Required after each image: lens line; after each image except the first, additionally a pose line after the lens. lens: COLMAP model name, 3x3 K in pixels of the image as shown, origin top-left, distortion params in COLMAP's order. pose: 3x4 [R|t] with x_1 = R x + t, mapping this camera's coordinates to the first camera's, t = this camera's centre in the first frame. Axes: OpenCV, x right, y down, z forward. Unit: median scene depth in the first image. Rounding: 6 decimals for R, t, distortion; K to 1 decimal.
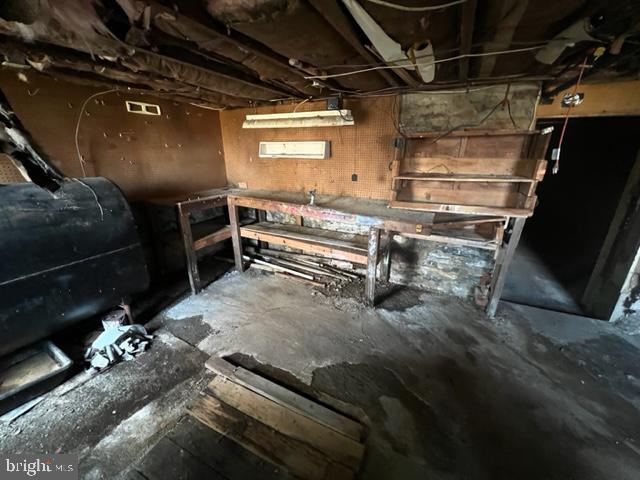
lens RADIAL K [[254.2, 0, 321.6], [0, 254.2, 238.0], [0, 0, 1]] dist [-0.002118, -0.000161]
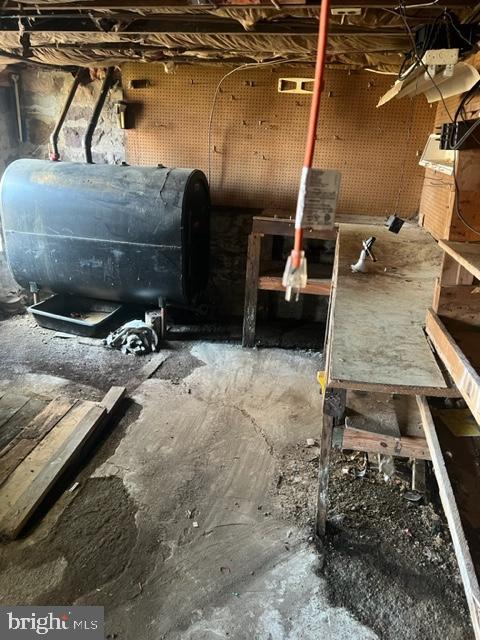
lens RADIAL K [[471.8, 0, 239.4], [0, 471.8, 319.5], [0, 0, 1]] dist [0.030681, 0.000125]
pose [[0.287504, 0.361443, -0.886961, 0.864032], [-0.360402, 0.898823, 0.249454, -0.231242], [0.887385, 0.247943, 0.388680, 0.600208]]
